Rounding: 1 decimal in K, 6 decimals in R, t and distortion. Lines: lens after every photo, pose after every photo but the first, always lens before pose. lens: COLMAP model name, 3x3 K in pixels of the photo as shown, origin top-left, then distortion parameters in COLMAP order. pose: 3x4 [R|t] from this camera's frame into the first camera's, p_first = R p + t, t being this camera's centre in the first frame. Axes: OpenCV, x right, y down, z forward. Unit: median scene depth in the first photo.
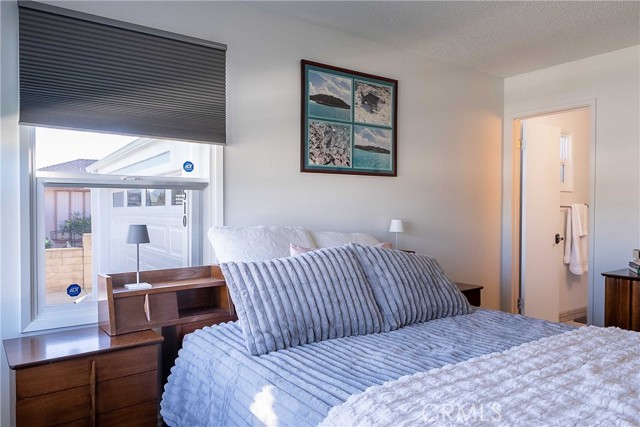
lens RADIAL K [[454.0, 0, 320.1], [0, 454.0, 216.6], [0, 0, 1]] dist [0.004214, 0.001013]
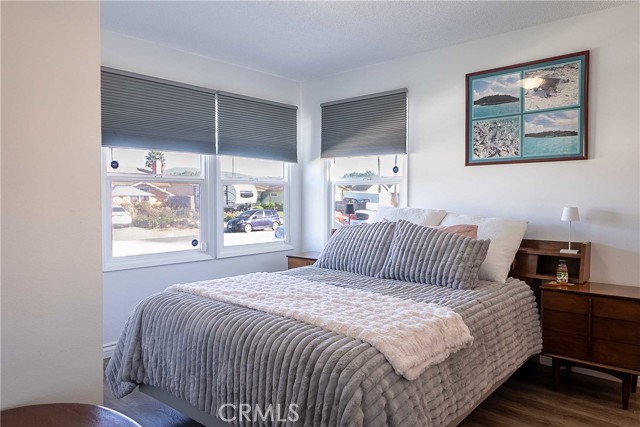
lens RADIAL K [[454.0, 0, 320.1], [0, 454.0, 211.1], [0, 0, 1]] dist [0.004214, 0.001013]
pose [[0.231406, 0.036308, -0.972180, 1.012484], [-0.006349, 0.999338, 0.035811, -0.016624], [0.972837, -0.002115, 0.231483, 0.312312]]
